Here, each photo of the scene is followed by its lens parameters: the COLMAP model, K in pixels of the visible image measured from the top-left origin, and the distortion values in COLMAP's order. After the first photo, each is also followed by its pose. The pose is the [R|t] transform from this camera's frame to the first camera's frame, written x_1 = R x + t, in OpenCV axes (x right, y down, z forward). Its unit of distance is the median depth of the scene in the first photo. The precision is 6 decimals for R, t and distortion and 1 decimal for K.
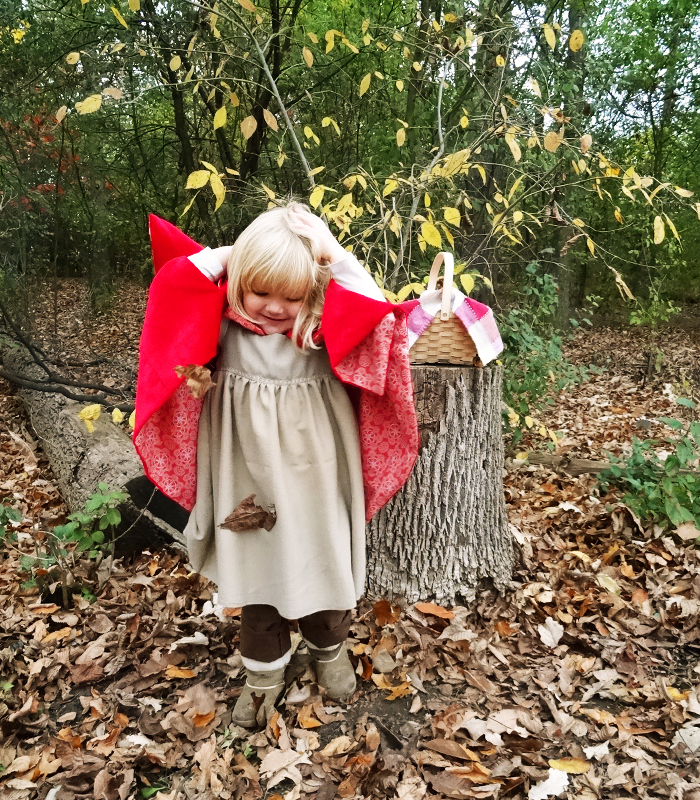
lens RADIAL K [[727.8, 0, 349.9], [0, 727.8, 442.8], [0, 0, 1]] dist [-0.008831, -0.006317]
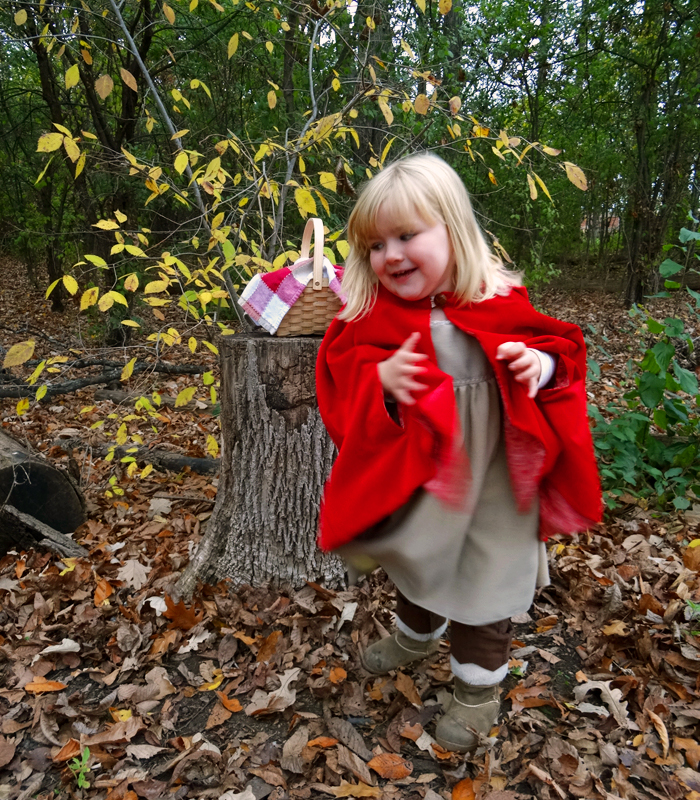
lens RADIAL K [[733.8, 0, 350.8], [0, 733.8, 415.0], [0, 0, 1]] dist [-0.002739, -0.011541]
pose [[0.989238, -0.050910, 0.137174, 0.026791], [0.050560, 0.998703, 0.006038, -0.006312], [-0.137303, 0.000962, 0.990529, 0.034544]]
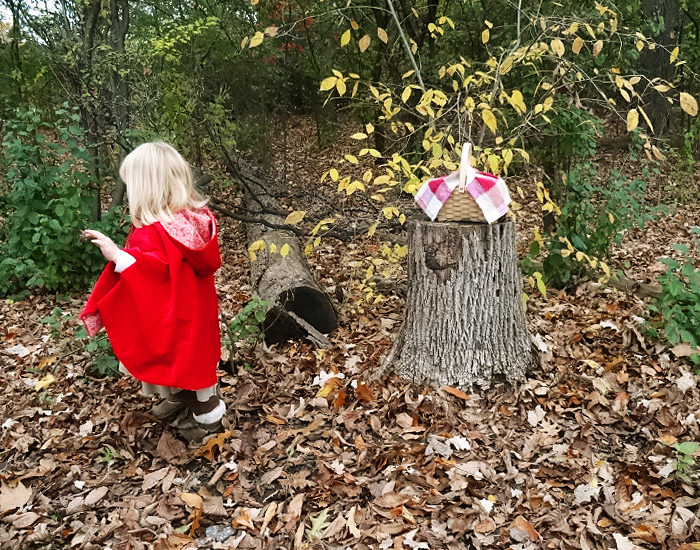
lens RADIAL K [[608.8, 0, 350.4], [0, 608.8, 265.6], [0, 0, 1]] dist [0.007507, 0.003429]
pose [[0.960265, 0.024117, -0.278045, 0.204864], [-0.018664, 0.999578, 0.022241, -0.037165], [0.278464, -0.016168, 0.960311, -0.173381]]
